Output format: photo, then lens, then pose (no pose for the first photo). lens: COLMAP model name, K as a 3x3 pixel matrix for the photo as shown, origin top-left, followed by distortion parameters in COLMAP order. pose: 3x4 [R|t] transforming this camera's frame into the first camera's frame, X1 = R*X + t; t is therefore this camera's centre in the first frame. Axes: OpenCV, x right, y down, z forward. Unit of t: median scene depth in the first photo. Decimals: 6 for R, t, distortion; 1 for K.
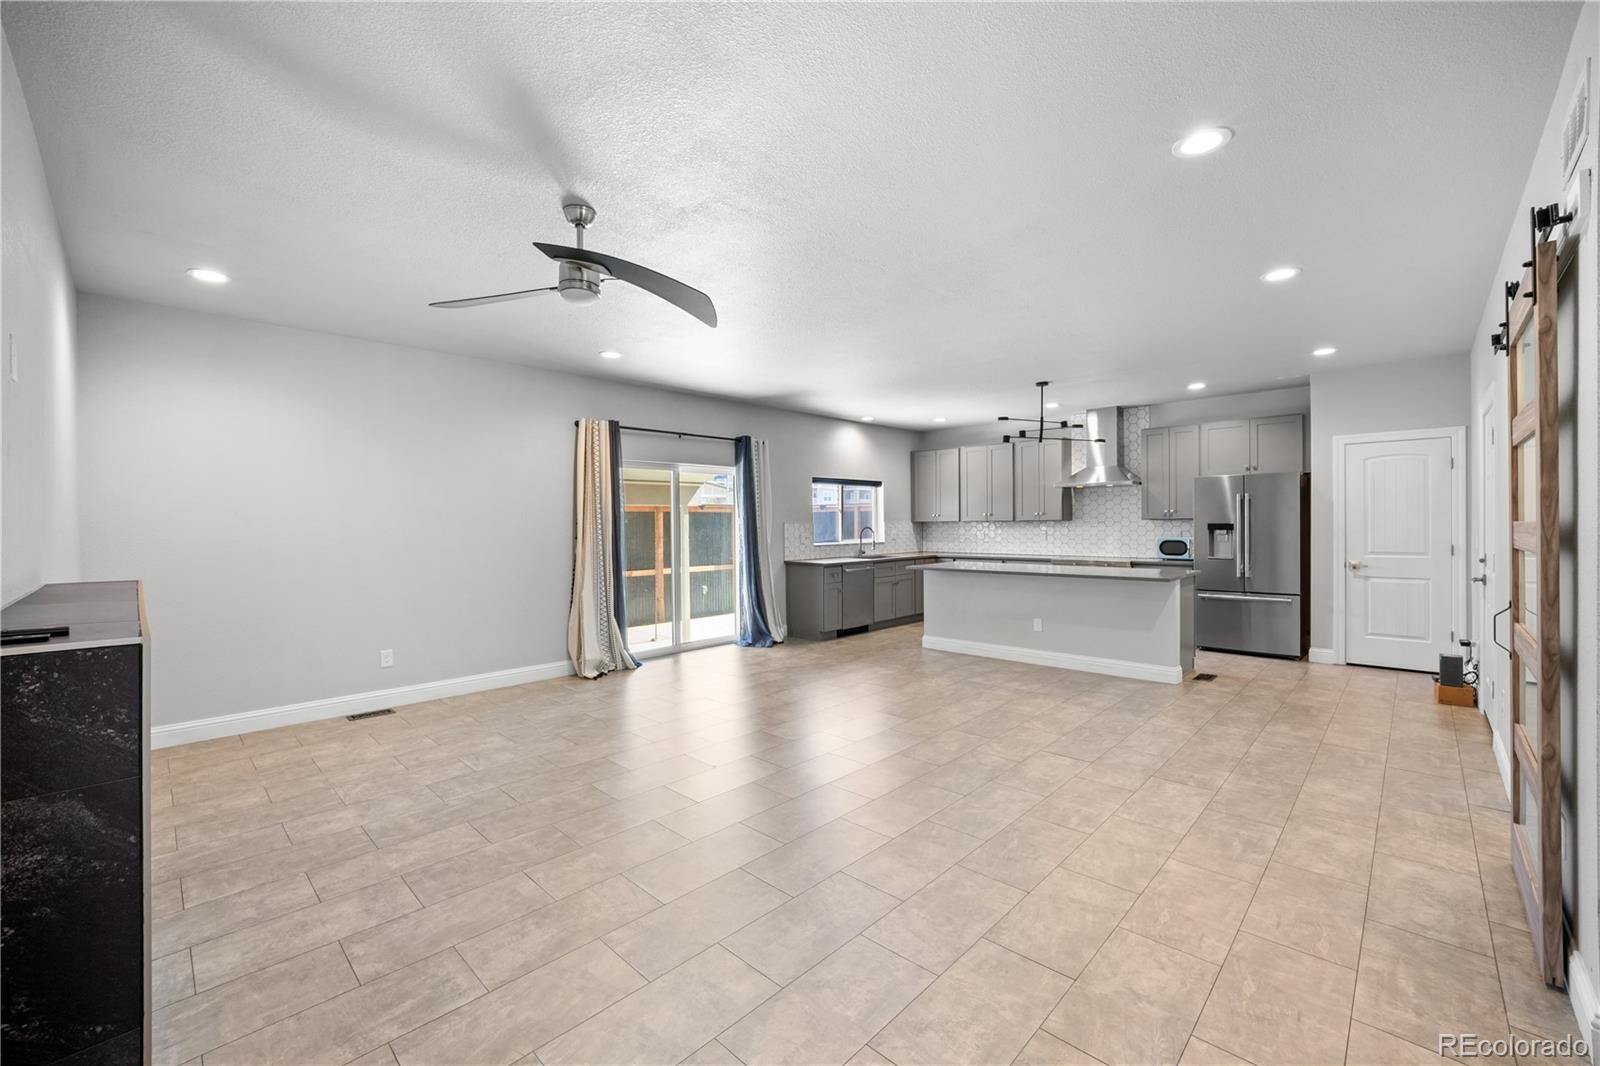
lens RADIAL K [[646.2, 0, 800.0], [0, 646.2, 533.0], [0, 0, 1]] dist [-0.017386, 0.000391]
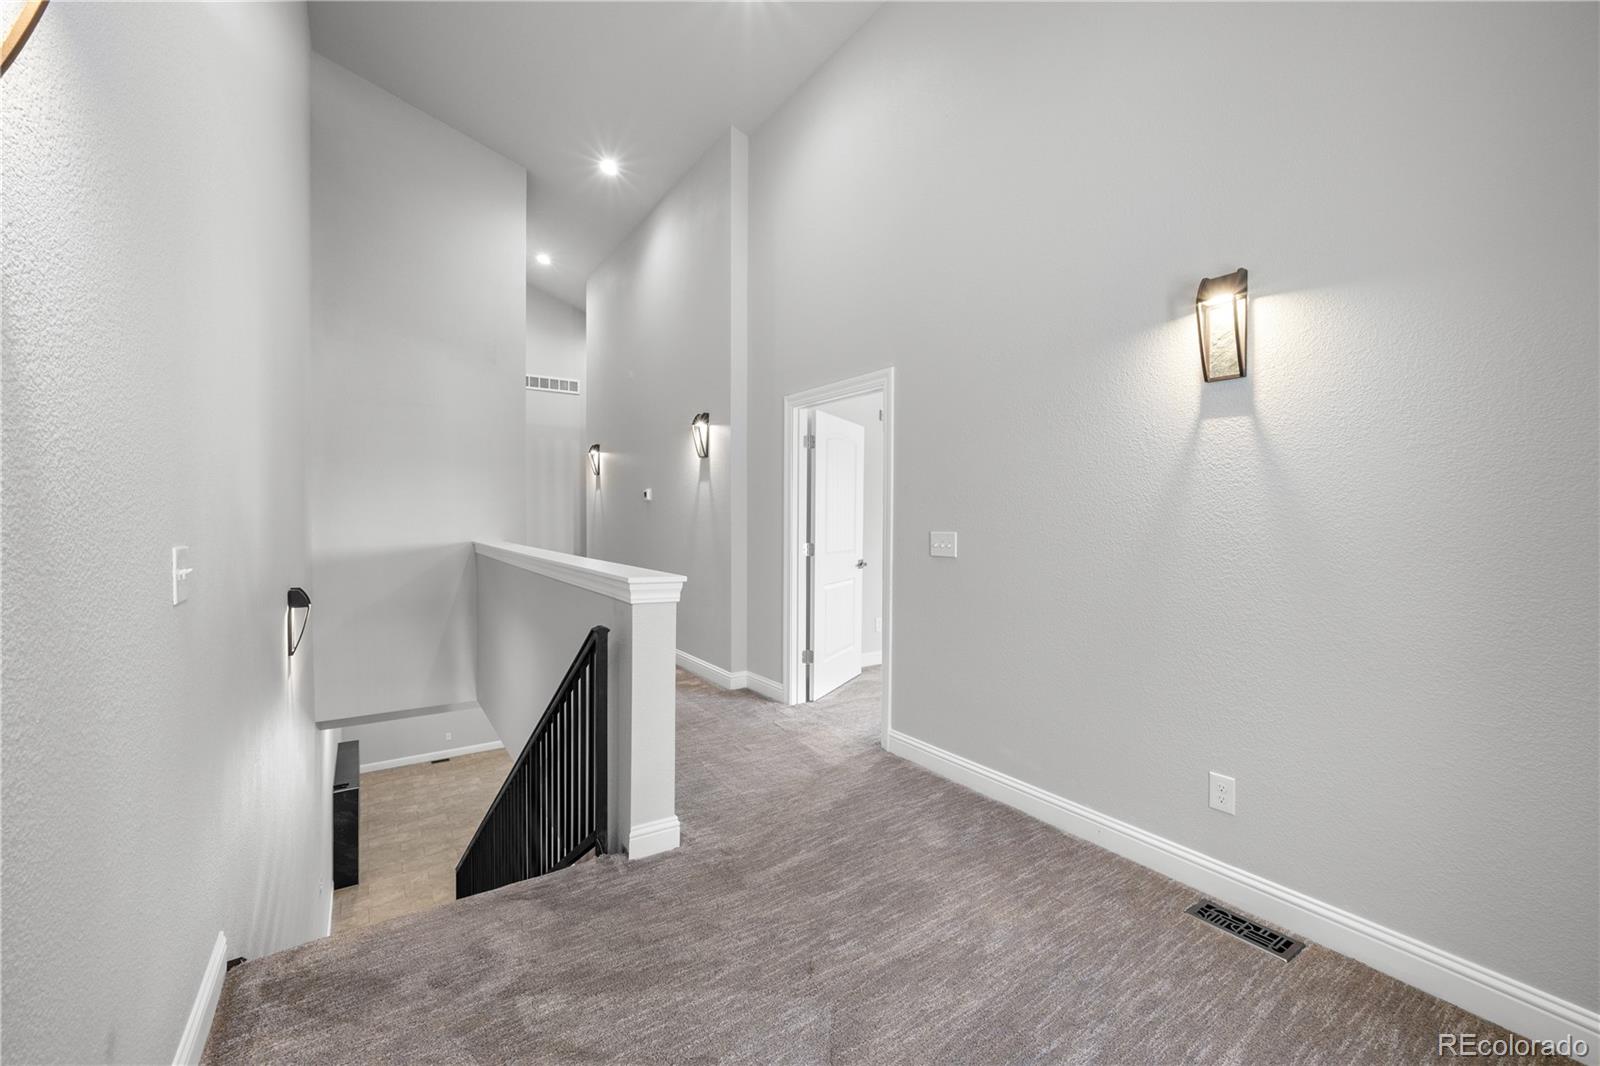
lens RADIAL K [[648.5, 0, 794.0], [0, 648.5, 525.8], [0, 0, 1]] dist [-0.002318, 0.000185]
pose [[0.976463, 0.013252, -0.215276, 0.985149], [-0.012341, 0.999908, 0.005576, -0.543749], [0.215330, -0.002788, 0.976537, -0.945090]]
